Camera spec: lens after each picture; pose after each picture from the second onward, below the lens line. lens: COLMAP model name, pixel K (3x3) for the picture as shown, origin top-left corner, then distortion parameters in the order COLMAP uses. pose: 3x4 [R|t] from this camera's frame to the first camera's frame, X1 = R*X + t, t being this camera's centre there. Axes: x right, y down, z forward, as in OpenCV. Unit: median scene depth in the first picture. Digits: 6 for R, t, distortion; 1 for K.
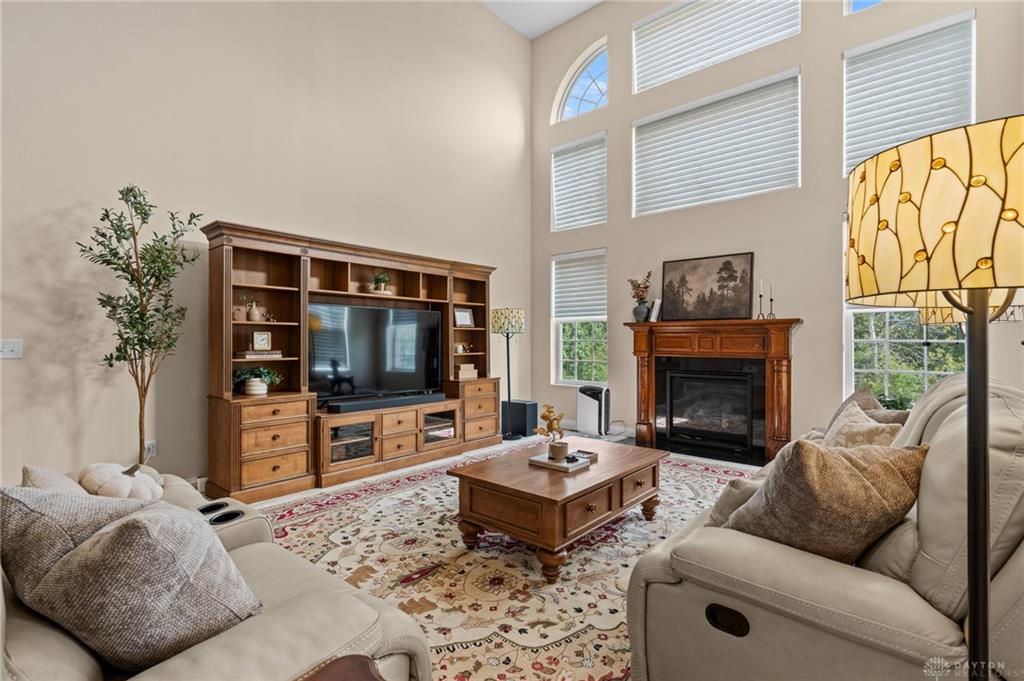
lens RADIAL K [[463.2, 0, 504.1], [0, 463.2, 340.0], [0, 0, 1]] dist [-0.004441, 0.001966]
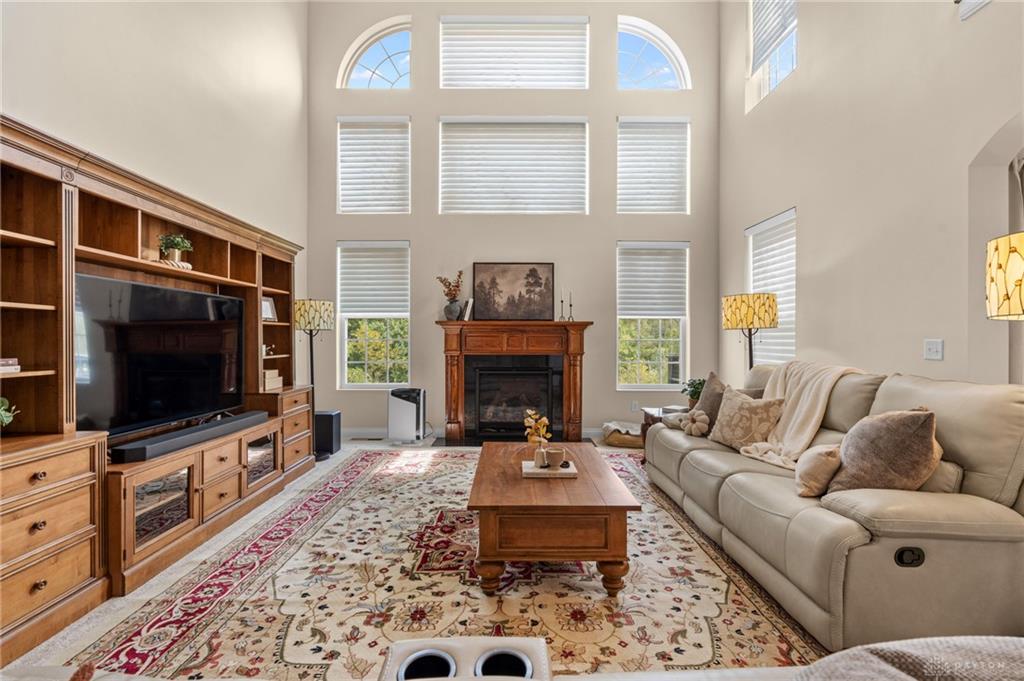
lens RADIAL K [[463.2, 0, 509.0], [0, 463.2, 342.1], [0, 0, 1]] dist [-0.004441, 0.001966]
pose [[0.758884, -0.002817, 0.651220, -0.315848], [-0.001813, 0.999978, 0.006439, 0.000650], [-0.651224, -0.006067, 0.758862, 0.198992]]
